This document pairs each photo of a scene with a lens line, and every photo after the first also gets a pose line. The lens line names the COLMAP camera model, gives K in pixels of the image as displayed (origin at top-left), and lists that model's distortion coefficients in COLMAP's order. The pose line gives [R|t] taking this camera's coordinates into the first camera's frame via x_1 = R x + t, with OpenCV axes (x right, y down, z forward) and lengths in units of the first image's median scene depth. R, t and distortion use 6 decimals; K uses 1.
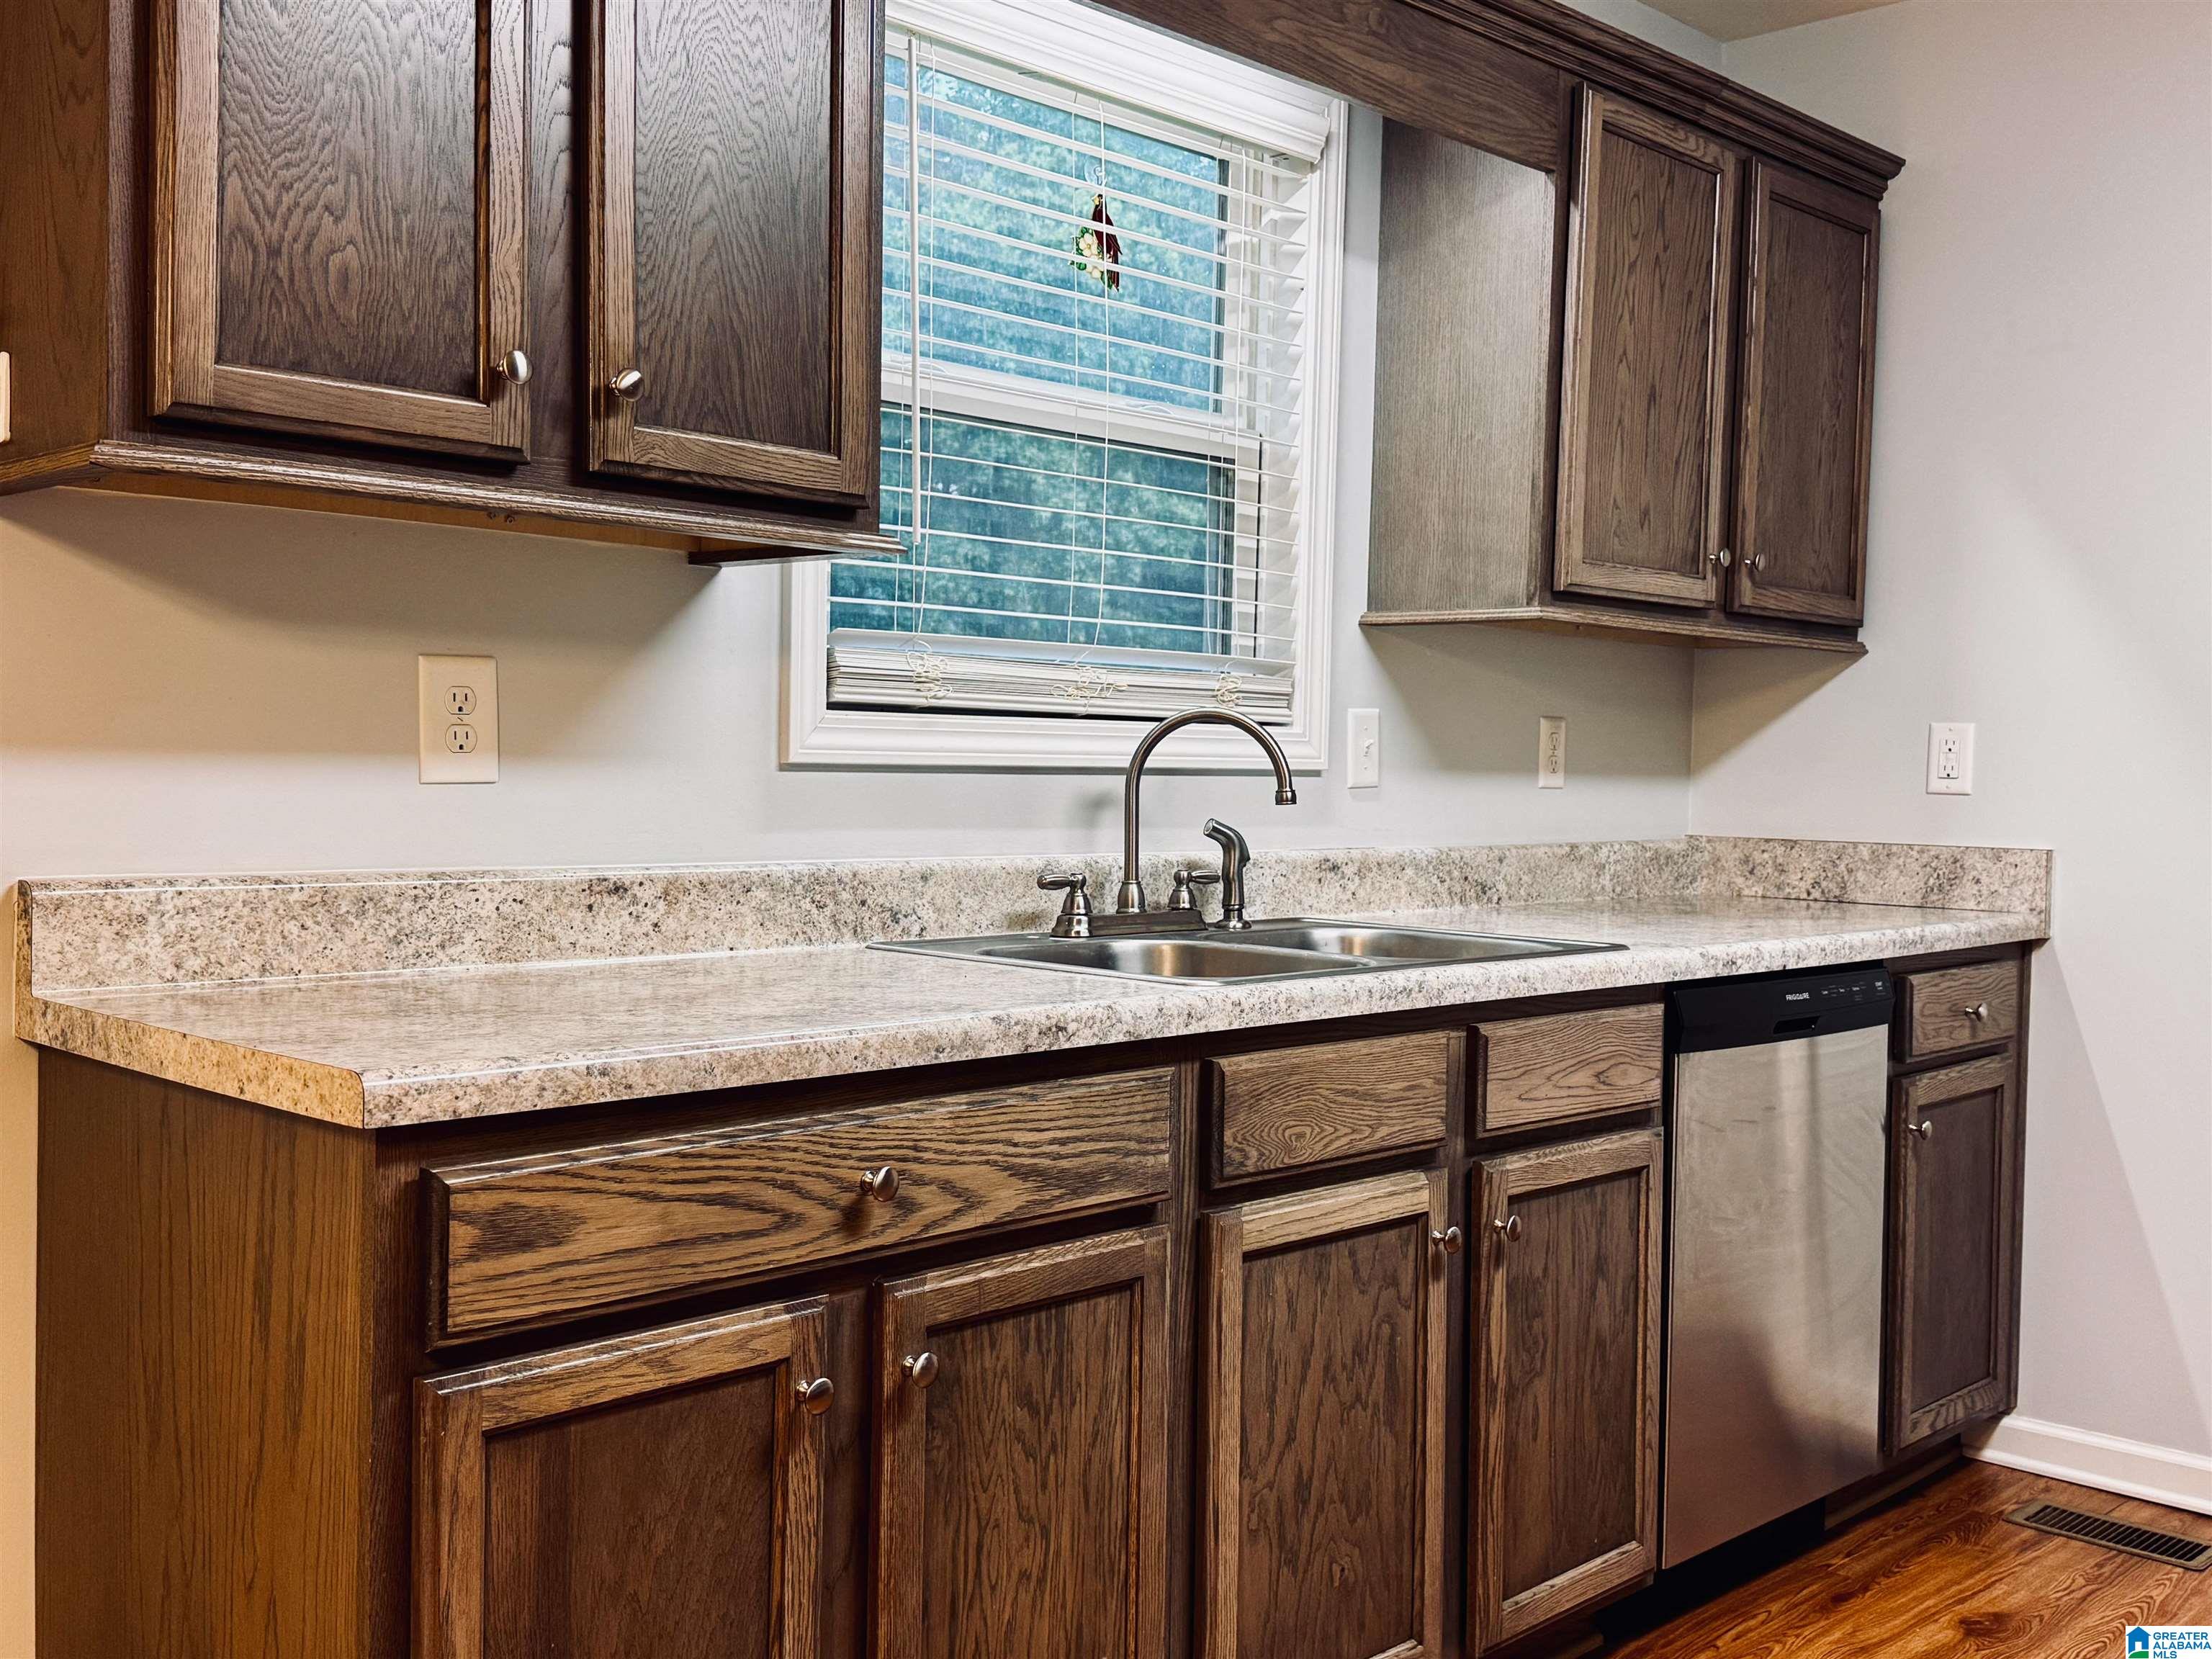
lens RADIAL K [[2164.6, 0, 1096.9], [0, 2164.6, 838.6], [0, 0, 1]] dist [0.203274, -0.436957]
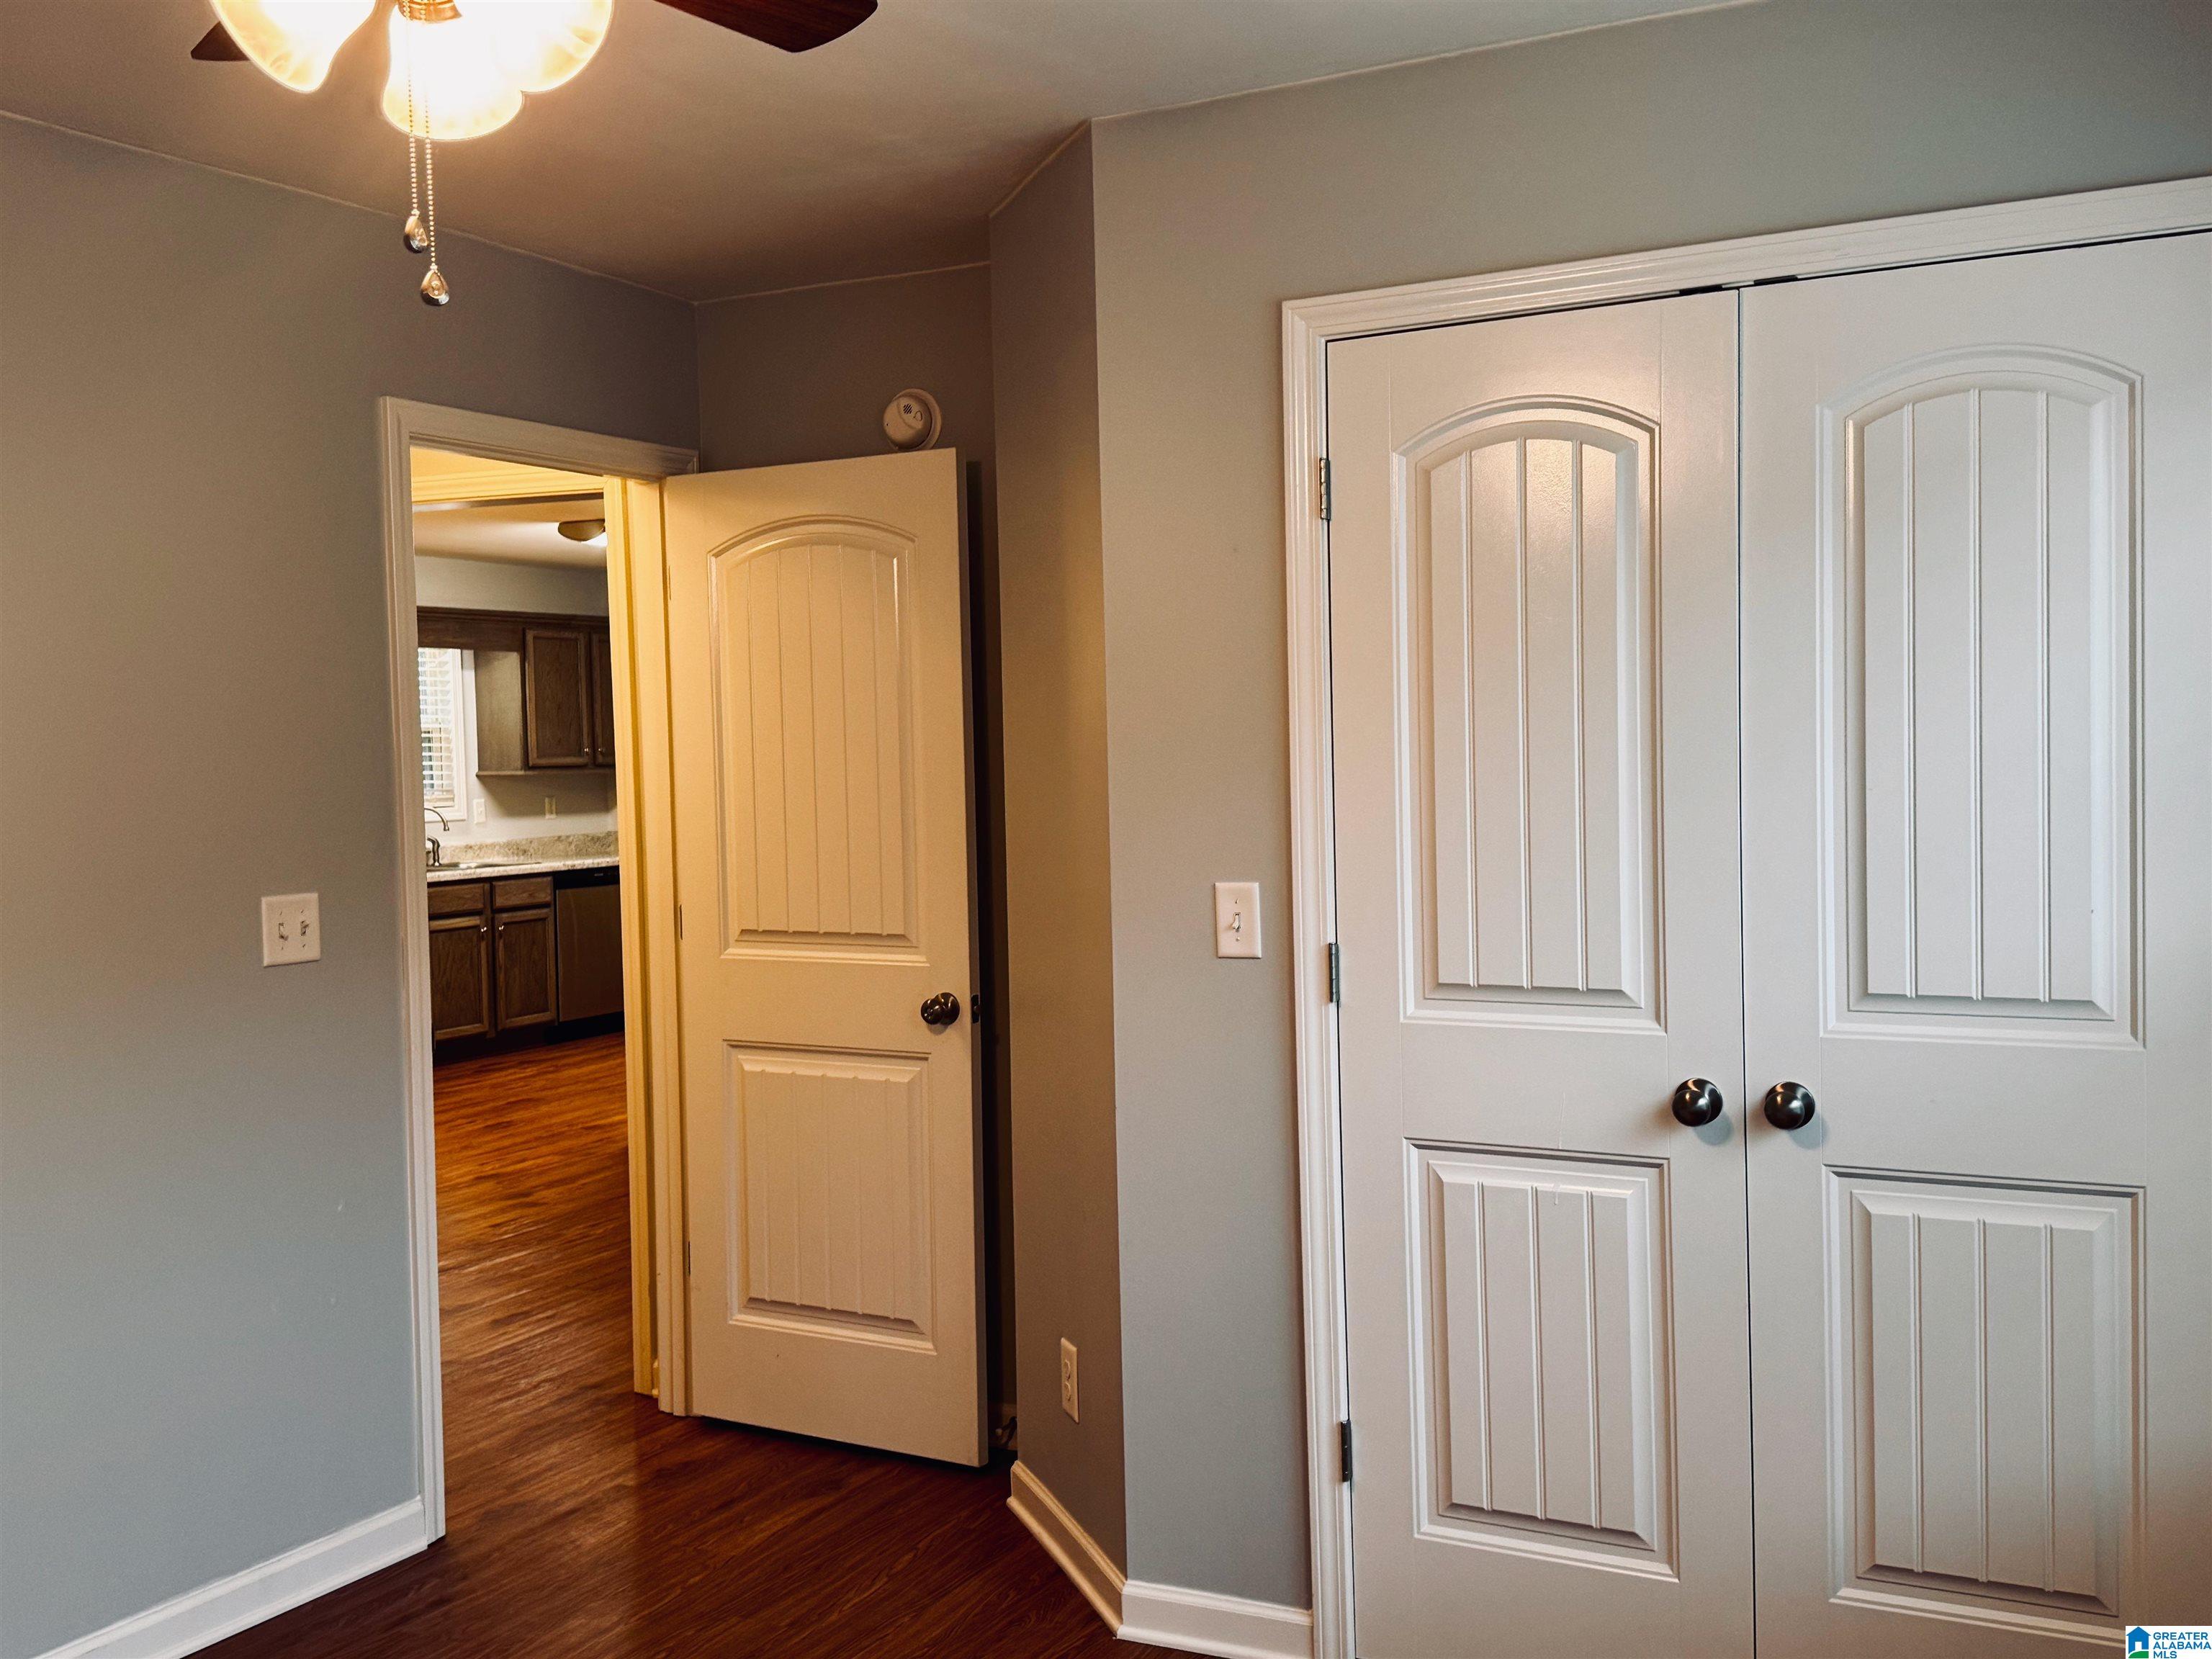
lens RADIAL K [[2169.4, 0, 1121.6], [0, 2169.4, 839.7], [0, 0, 1]] dist [0.172232, -0.375981]
pose [[0.954981, -0.055215, 0.291482, 0.096618], [0.053389, 0.998473, 0.014223, 0.007996], [-0.291822, 0.001979, 0.956471, -3.121932]]
